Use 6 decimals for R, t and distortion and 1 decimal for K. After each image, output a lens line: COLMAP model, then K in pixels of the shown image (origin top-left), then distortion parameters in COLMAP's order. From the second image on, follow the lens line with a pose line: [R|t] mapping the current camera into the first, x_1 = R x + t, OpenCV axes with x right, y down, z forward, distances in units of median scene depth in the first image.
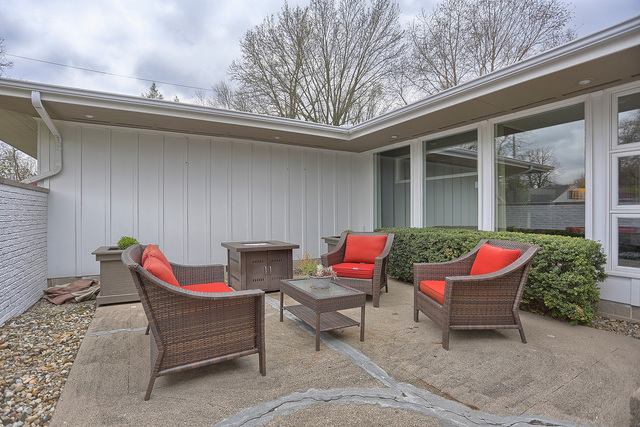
lens RADIAL K [[308.9, 0, 306.9], [0, 308.9, 212.8], [0, 0, 1]] dist [-0.065159, 0.030849]
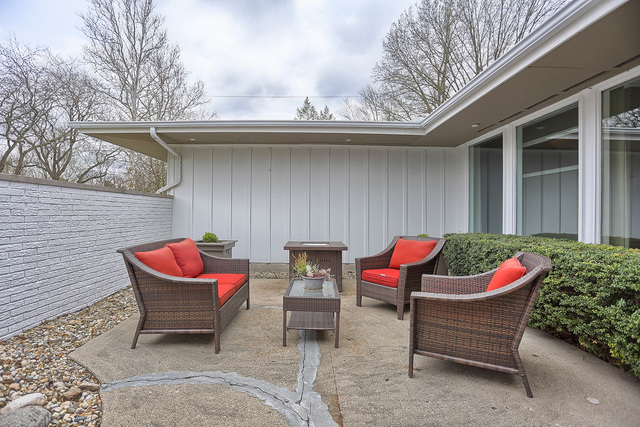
lens RADIAL K [[308.9, 0, 306.9], [0, 308.9, 212.8], [0, 0, 1]] dist [-0.065159, 0.030849]
pose [[0.883122, 0.006162, -0.469103, 0.332611], [-0.008172, 0.999964, -0.002250, -0.002650], [0.469072, 0.005821, 0.883141, 0.060177]]
